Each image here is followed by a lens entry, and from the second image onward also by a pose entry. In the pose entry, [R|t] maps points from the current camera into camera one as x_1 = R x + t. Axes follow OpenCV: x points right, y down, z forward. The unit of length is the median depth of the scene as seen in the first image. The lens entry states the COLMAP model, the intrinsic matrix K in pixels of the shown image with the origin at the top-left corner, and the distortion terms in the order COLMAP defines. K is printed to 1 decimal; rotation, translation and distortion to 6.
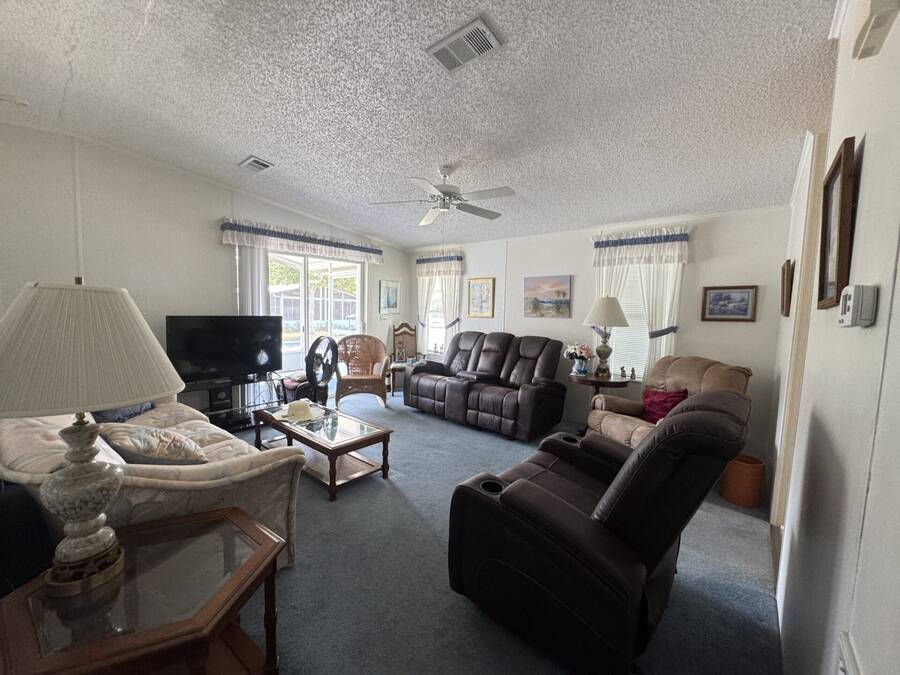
lens RADIAL K [[359.6, 0, 450.0], [0, 359.6, 337.5], [0, 0, 1]] dist [-0.003086, -0.000172]
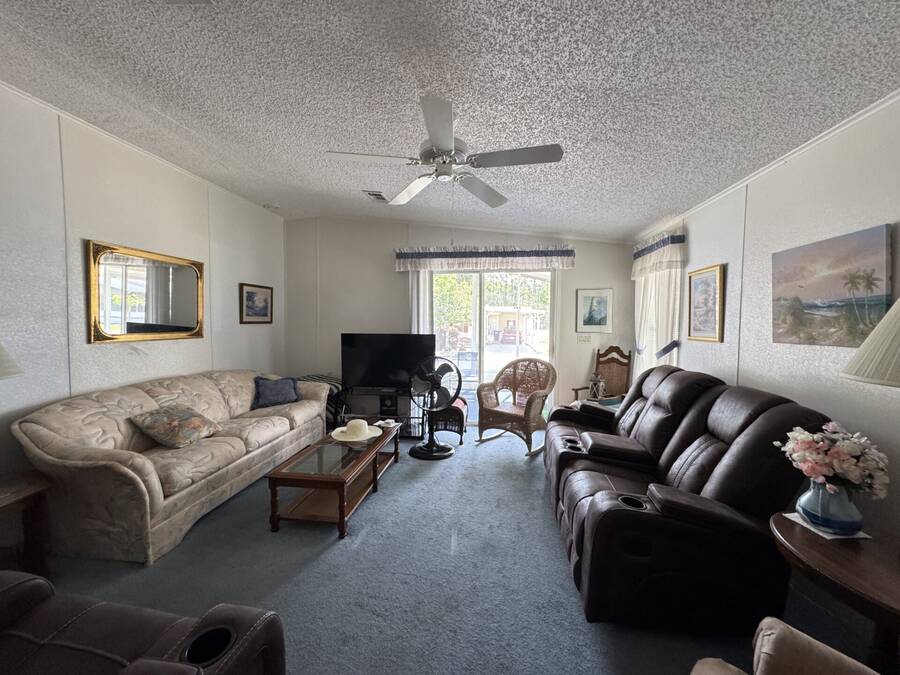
lens RADIAL K [[359.6, 0, 450.0], [0, 359.6, 337.5], [0, 0, 1]] dist [-0.003086, -0.000172]
pose [[0.546389, 0.017764, -0.837343, 0.349373], [-0.059863, 0.998046, -0.017889, -0.030997], [0.835389, 0.059900, 0.546385, 0.419507]]
